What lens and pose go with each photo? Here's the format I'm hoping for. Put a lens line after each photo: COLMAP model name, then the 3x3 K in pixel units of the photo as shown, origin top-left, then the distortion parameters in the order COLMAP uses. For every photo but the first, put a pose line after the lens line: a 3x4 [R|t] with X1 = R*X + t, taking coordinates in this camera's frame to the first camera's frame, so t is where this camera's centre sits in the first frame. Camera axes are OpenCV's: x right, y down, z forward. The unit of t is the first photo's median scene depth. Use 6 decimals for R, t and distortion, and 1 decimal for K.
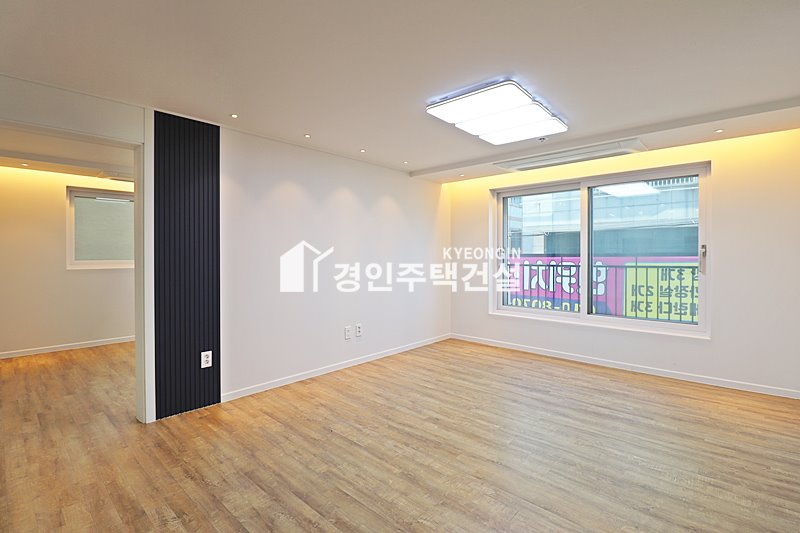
lens RADIAL K [[374.5, 0, 398.3], [0, 374.5, 258.6], [0, 0, 1]] dist [-0.001398, -0.012894]
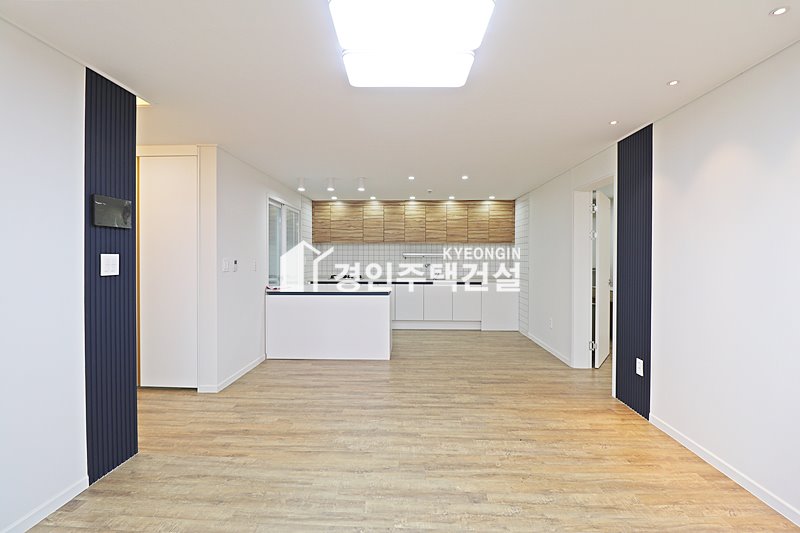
lens RADIAL K [[367.8, 0, 400.3], [0, 367.8, 259.5], [0, 0, 1]] dist [-0.001129, -0.013312]
pose [[-0.755860, 0.002432, -0.654728, 0.581005], [-0.008991, 0.999860, 0.014094, -0.023198], [0.654671, 0.016540, -0.755733, 1.263592]]
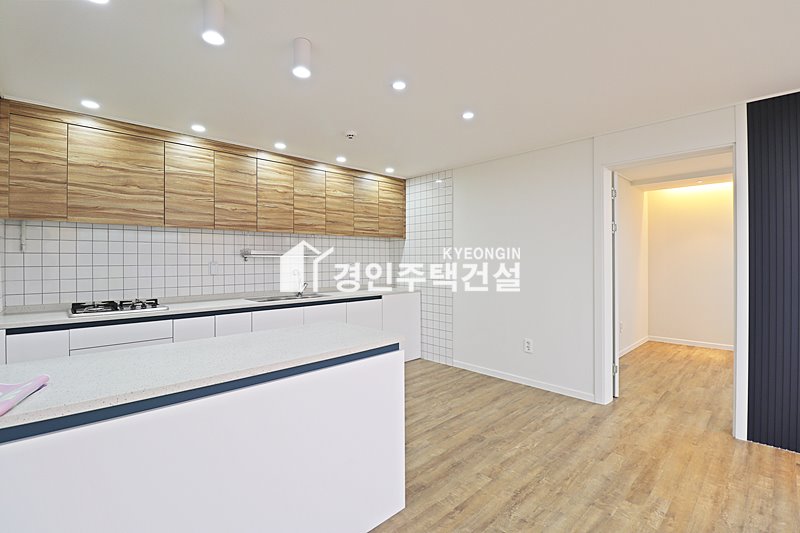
lens RADIAL K [[367.8, 0, 400.3], [0, 367.8, 259.5], [0, 0, 1]] dist [-0.001129, -0.013312]
pose [[-0.061309, -0.000005, -0.998119, 0.252472], [-0.006370, 0.999980, 0.000387, -0.005120], [0.998098, 0.006382, -0.061308, 0.176208]]
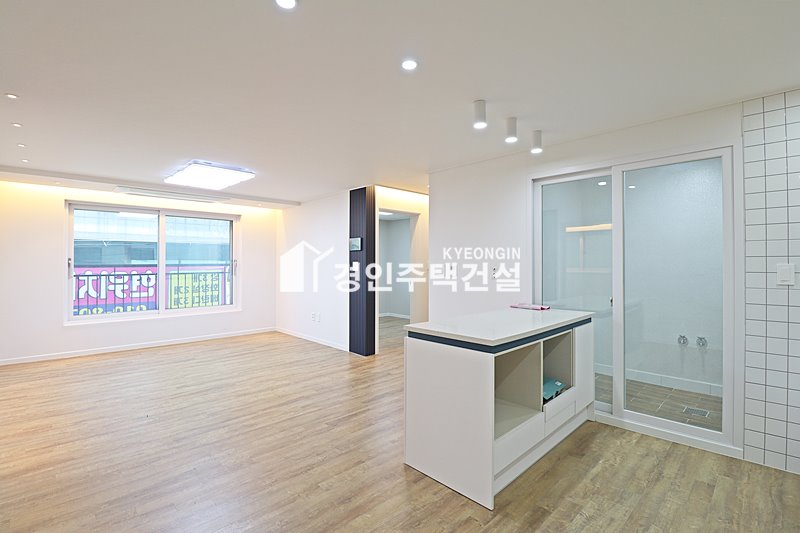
lens RADIAL K [[370.0, 0, 400.8], [0, 370.0, 261.6], [0, 0, 1]] dist [-0.000013, -0.012721]
pose [[0.053751, 0.006413, 0.998534, -1.079196], [0.010605, 0.999919, -0.006993, -0.007958], [-0.998498, 0.010965, 0.053679, 0.112302]]
